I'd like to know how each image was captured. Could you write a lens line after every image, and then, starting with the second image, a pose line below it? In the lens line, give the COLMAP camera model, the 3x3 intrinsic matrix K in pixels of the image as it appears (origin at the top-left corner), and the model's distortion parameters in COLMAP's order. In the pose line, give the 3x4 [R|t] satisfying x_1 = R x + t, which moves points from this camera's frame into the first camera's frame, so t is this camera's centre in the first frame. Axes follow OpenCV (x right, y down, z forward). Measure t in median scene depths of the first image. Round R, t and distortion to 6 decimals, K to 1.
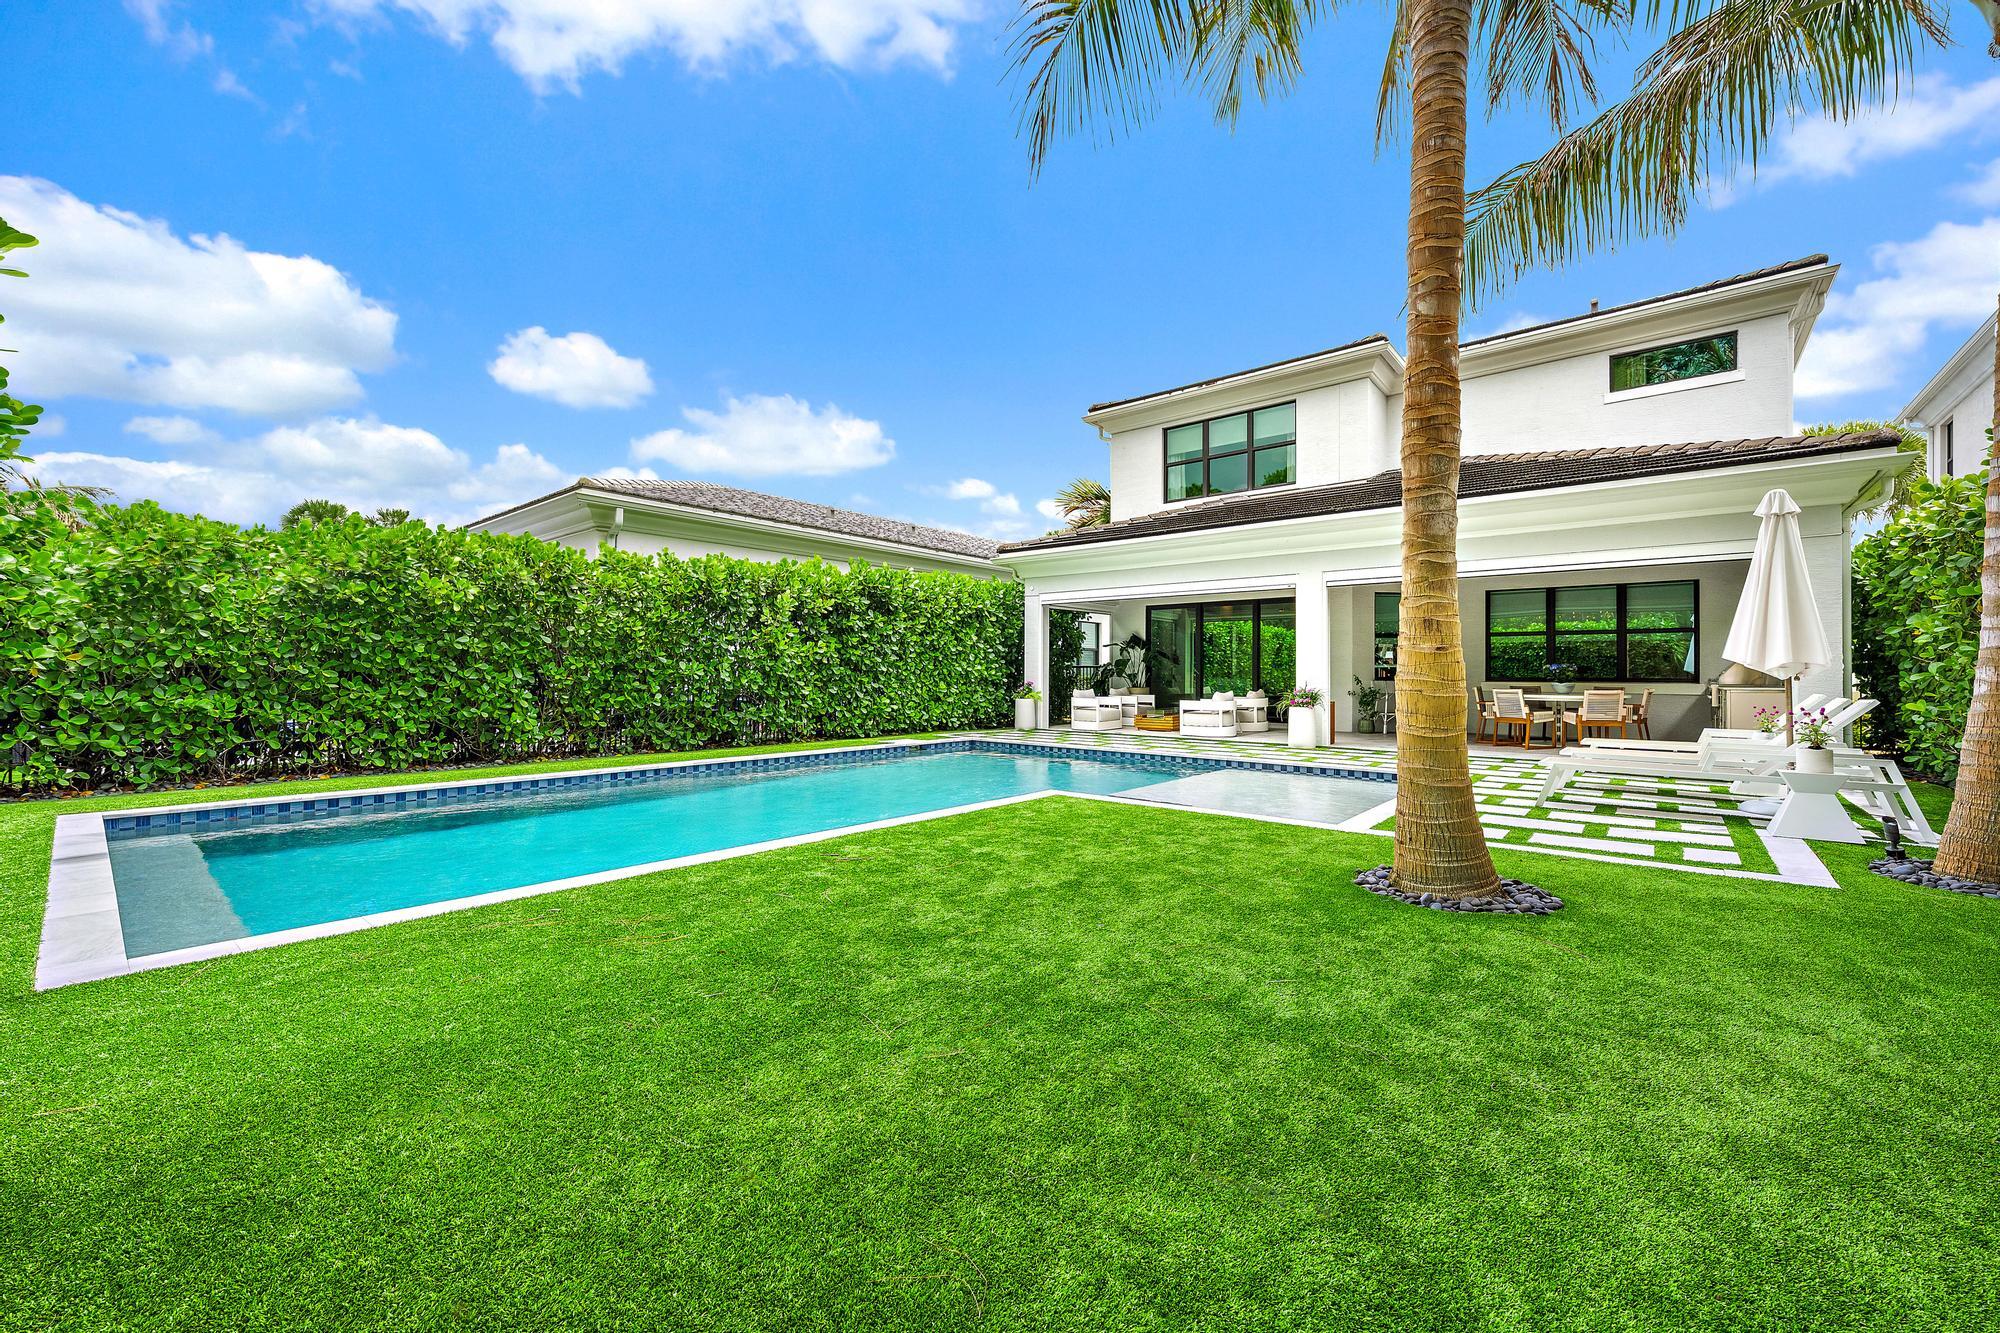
lens RADIAL K [[793.2, 0, 991.3], [0, 793.2, 664.8], [0, 0, 1]] dist [-0.002219, 0.000793]
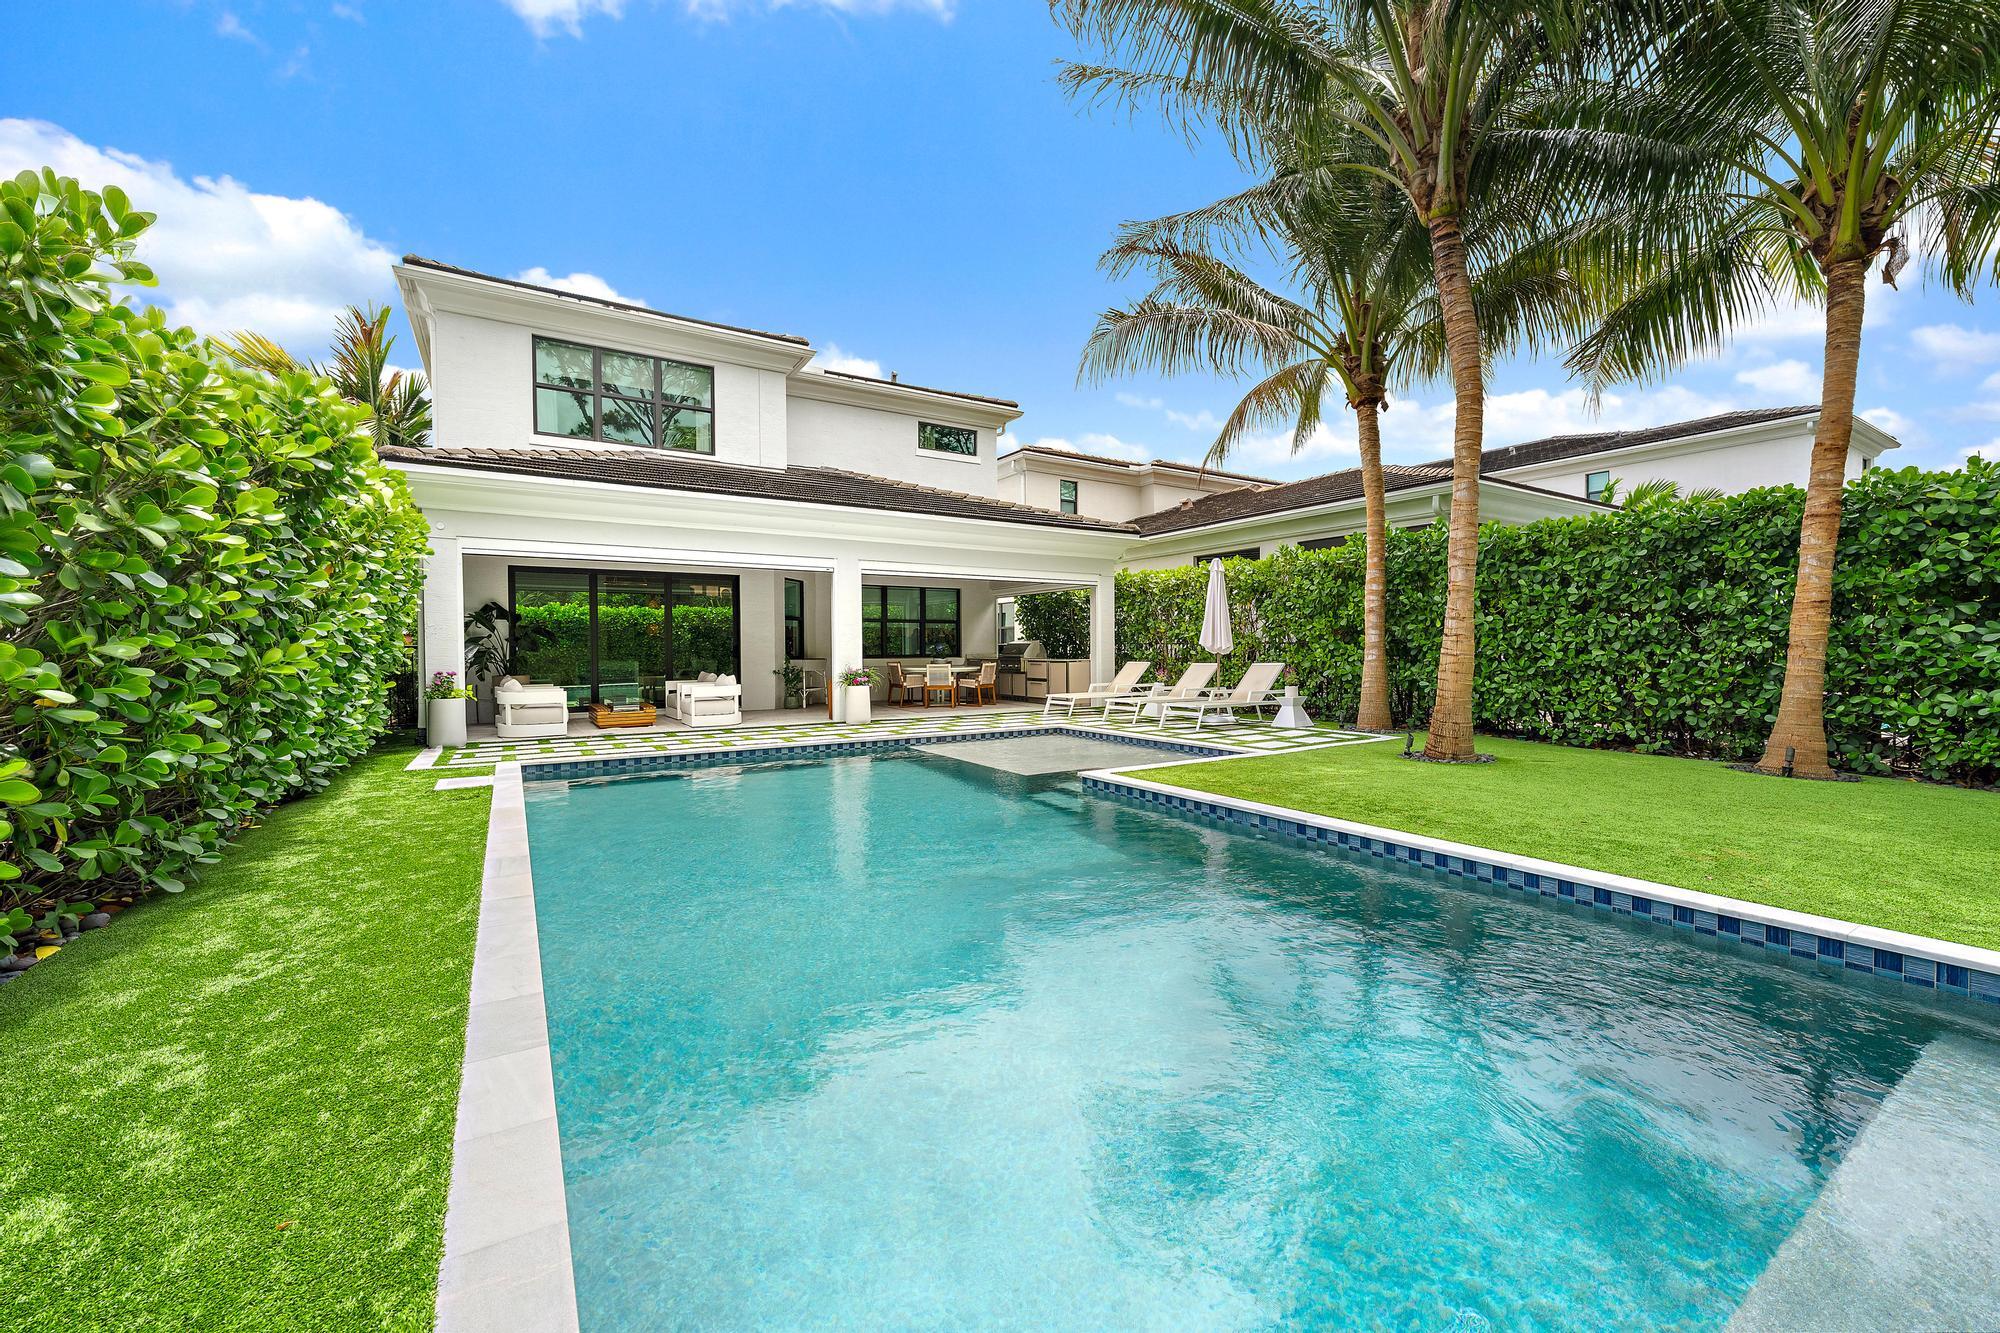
lens RADIAL K [[793.2, 0, 994.4], [0, 793.2, 662.2], [0, 0, 1]] dist [-0.002219, 0.000793]
pose [[0.304153, -0.022760, 0.952351, -0.473131], [-0.004400, 0.999670, 0.025296, -0.004999], [-0.952613, -0.011884, 0.303953, 0.421885]]
